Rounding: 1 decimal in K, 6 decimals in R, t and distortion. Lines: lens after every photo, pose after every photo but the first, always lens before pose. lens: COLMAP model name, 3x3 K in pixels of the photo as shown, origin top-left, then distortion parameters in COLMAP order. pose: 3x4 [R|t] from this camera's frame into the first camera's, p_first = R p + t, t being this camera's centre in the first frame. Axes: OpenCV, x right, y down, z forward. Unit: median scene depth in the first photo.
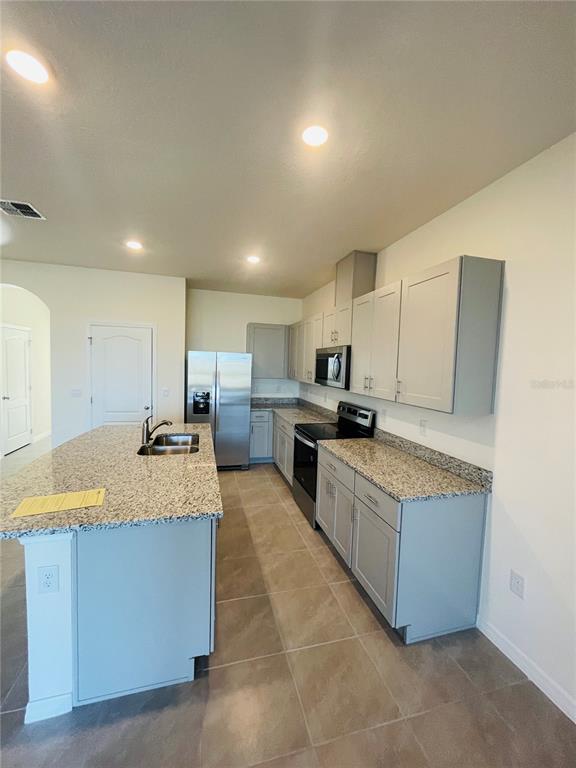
lens RADIAL K [[310.4, 0, 287.5], [0, 310.4, 383.4], [0, 0, 1]] dist [0.001554, -0.000916]
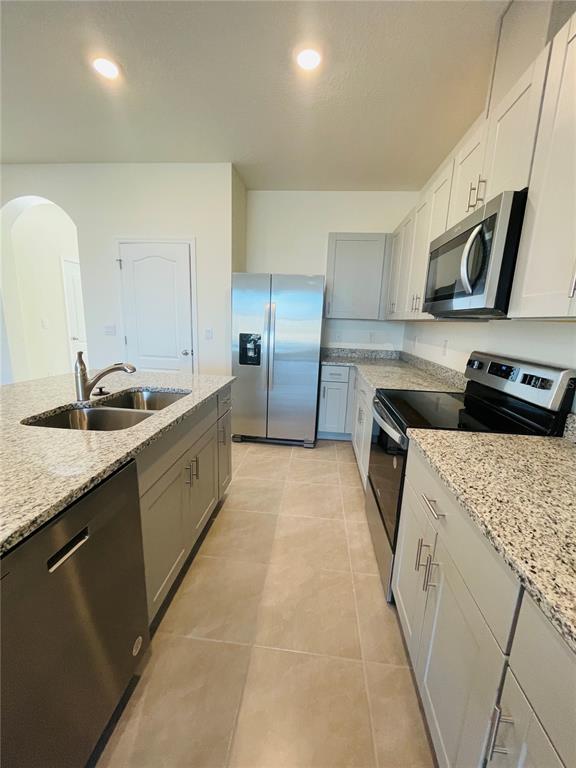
lens RADIAL K [[310.4, 0, 287.2], [0, 310.4, 383.6], [0, 0, 1]] dist [0.001554, -0.000916]
pose [[0.933930, 0.073390, -0.349840, 0.062716], [-0.029031, 0.991036, 0.130399, 0.050178], [0.356274, -0.111627, 0.927690, 0.397060]]
